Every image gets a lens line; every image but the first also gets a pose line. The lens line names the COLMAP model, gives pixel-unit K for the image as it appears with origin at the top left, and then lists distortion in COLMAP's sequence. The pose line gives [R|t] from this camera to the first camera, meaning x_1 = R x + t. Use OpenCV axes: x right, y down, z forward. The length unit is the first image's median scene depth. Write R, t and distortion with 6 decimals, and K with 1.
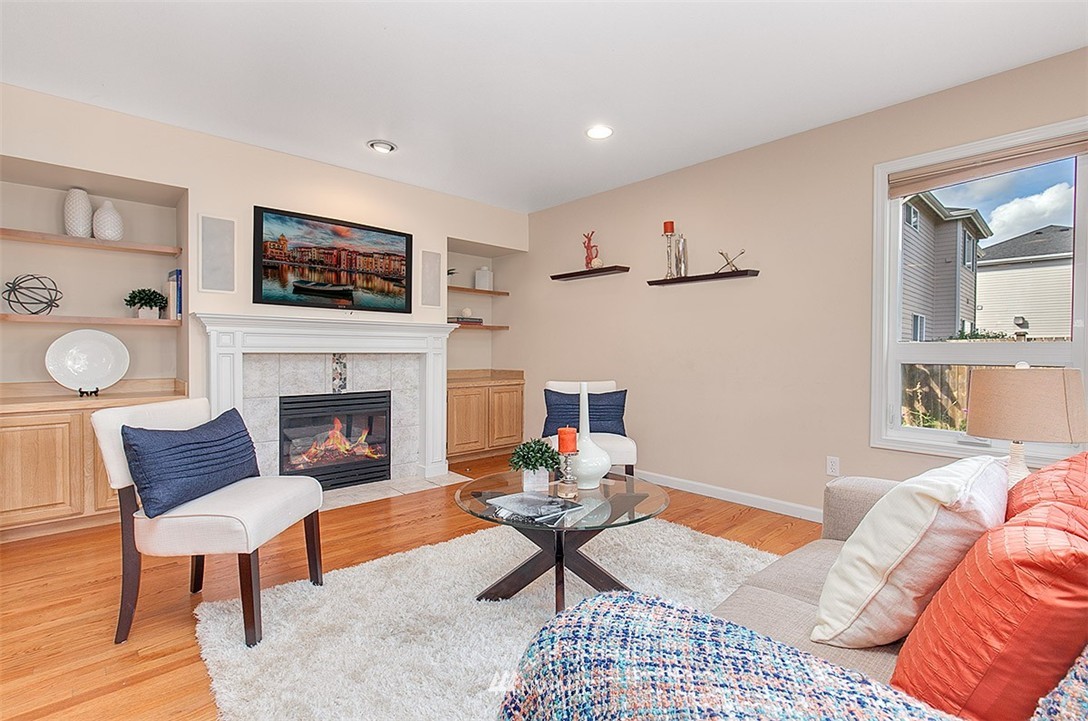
lens RADIAL K [[494.0, 0, 543.9], [0, 494.0, 353.8], [0, 0, 1]] dist [-0.001145, -0.000105]
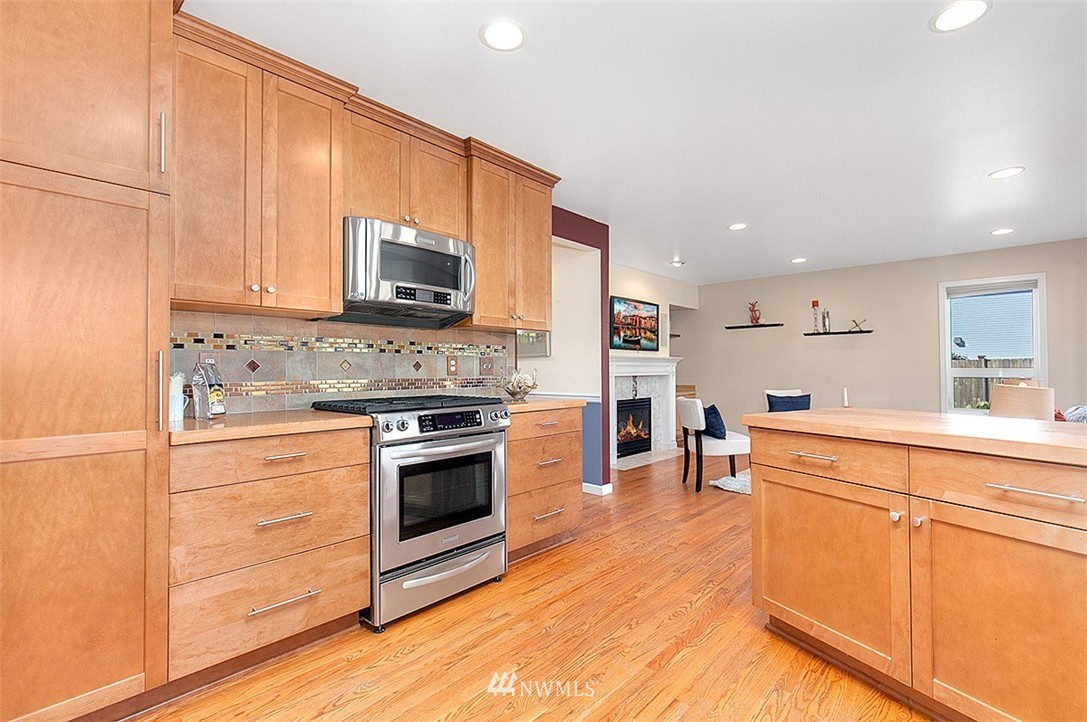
lens RADIAL K [[497.1, 0, 543.5], [0, 497.1, 361.0], [0, 0, 1]] dist [0.000464, 0.000124]
pose [[0.996485, -0.006859, 0.083489, -0.881063], [0.008636, 0.999743, -0.020946, -0.019400], [-0.083324, 0.021594, 0.996288, -0.710255]]
